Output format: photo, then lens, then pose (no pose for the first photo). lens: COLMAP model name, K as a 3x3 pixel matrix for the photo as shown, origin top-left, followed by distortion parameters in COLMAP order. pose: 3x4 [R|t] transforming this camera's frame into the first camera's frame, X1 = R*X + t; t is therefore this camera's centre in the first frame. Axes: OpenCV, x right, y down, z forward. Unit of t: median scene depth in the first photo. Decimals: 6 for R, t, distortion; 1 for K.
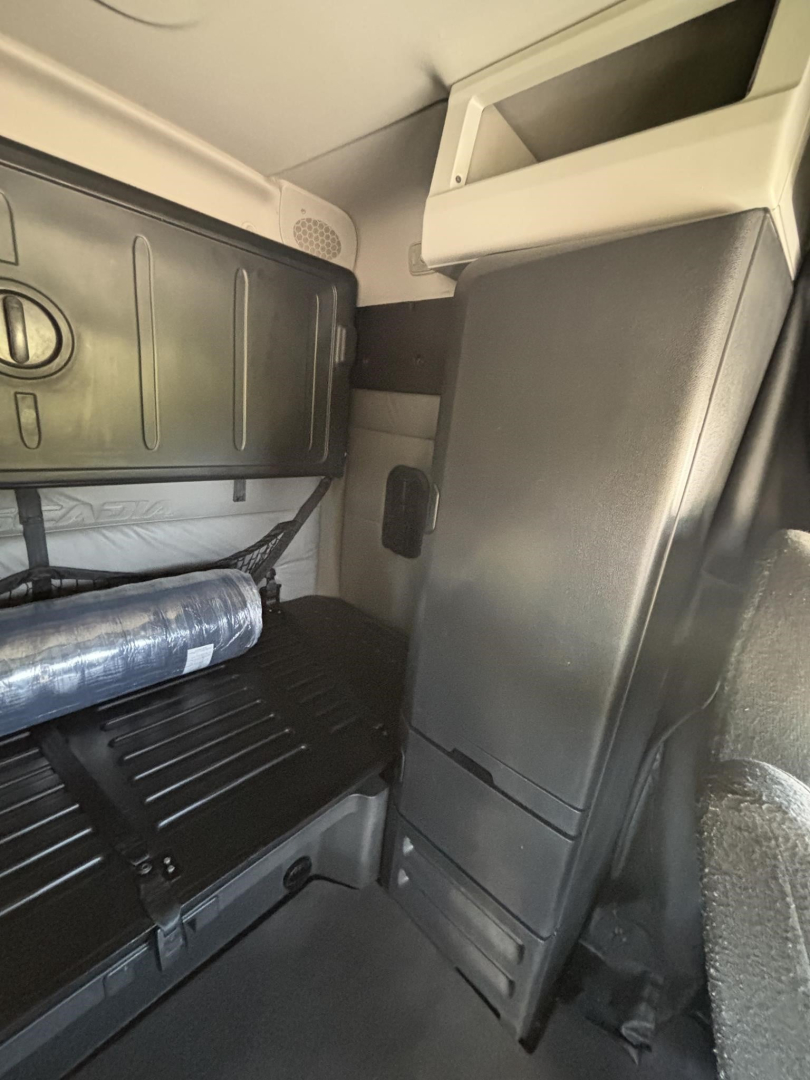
lens RADIAL K [[440.6, 0, 406.3], [0, 440.6, 542.3], [0, 0, 1]] dist [0.000311, -0.000142]
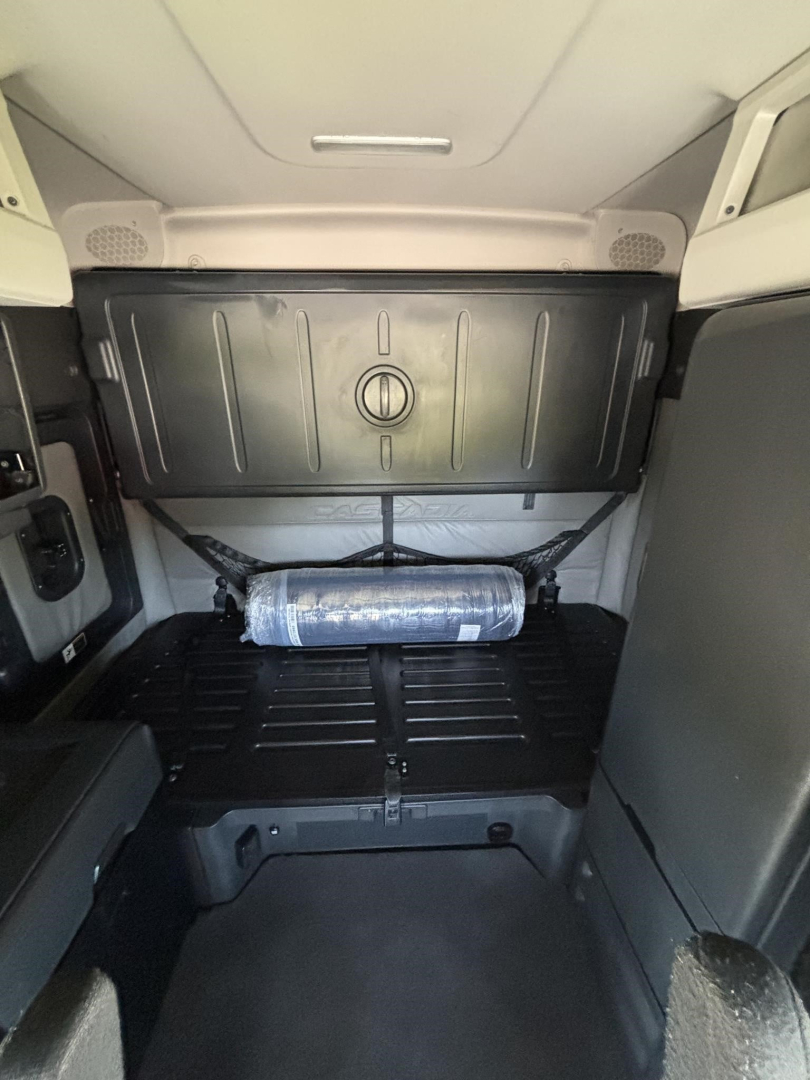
lens RADIAL K [[440.6, 0, 406.3], [0, 440.6, 542.3], [0, 0, 1]] dist [0.000311, -0.000142]
pose [[0.715994, 0.163361, -0.678724, 0.218231], [-0.126499, 0.986501, 0.103994, -0.104243], [0.686550, 0.011399, 0.726993, -0.049623]]
